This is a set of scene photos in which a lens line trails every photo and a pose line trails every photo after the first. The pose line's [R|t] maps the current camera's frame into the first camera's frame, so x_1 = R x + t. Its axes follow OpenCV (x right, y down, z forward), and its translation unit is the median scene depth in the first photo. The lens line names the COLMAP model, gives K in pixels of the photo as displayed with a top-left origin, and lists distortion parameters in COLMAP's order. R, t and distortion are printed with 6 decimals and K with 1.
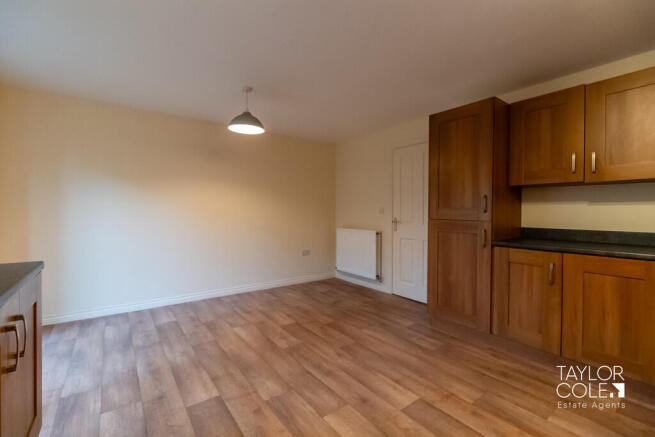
lens RADIAL K [[287.6, 0, 324.4], [0, 287.6, 216.9], [0, 0, 1]] dist [-0.001677, -0.000256]
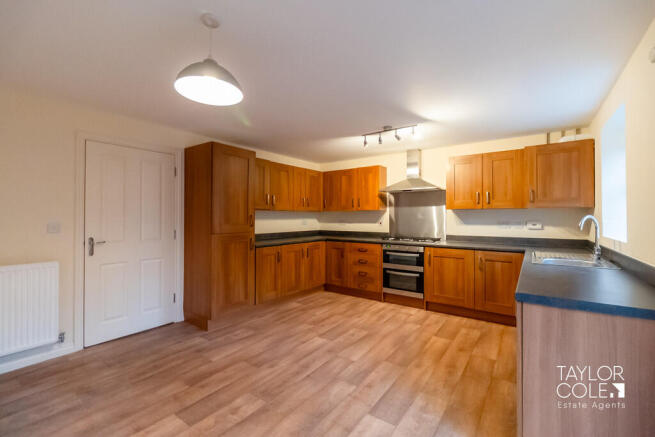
lens RADIAL K [[286.2, 0, 325.2], [0, 286.2, 214.9], [0, 0, 1]] dist [-0.000856, -0.000551]
pose [[-0.298024, 0.002075, 0.954556, -0.958031], [0.014995, 0.999884, 0.002508, -0.071800], [-0.954441, 0.015061, -0.298020, 1.061681]]
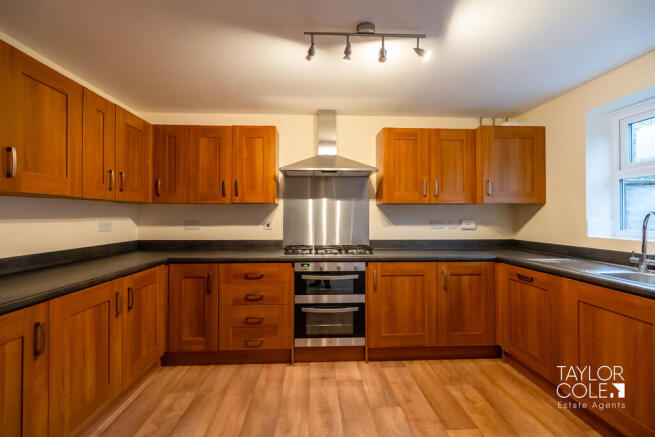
lens RADIAL K [[286.2, 0, 325.2], [0, 286.2, 214.9], [0, 0, 1]] dist [-0.000856, -0.000551]
pose [[-0.830663, -0.001868, 0.556772, -0.044613], [0.005912, 0.999908, 0.012174, -0.059022], [-0.556744, 0.013404, -0.830576, 0.969188]]
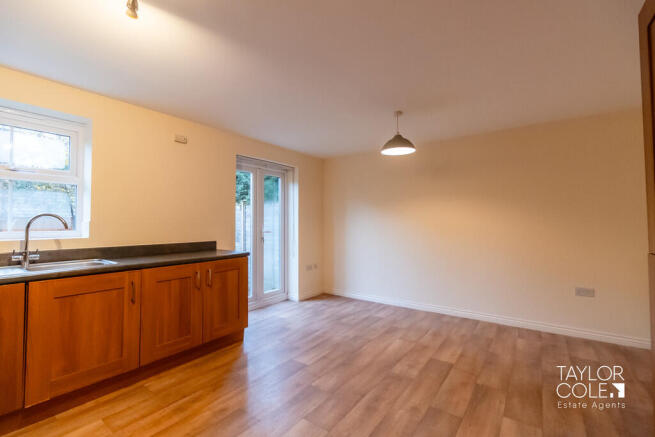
lens RADIAL K [[286.2, 0, 325.2], [0, 286.2, 214.9], [0, 0, 1]] dist [-0.000856, -0.000551]
pose [[0.293894, -0.038679, -0.955055, 0.723667], [-0.011579, 0.998964, -0.044021, -0.023885], [0.955768, 0.023996, 0.293142, 0.488771]]
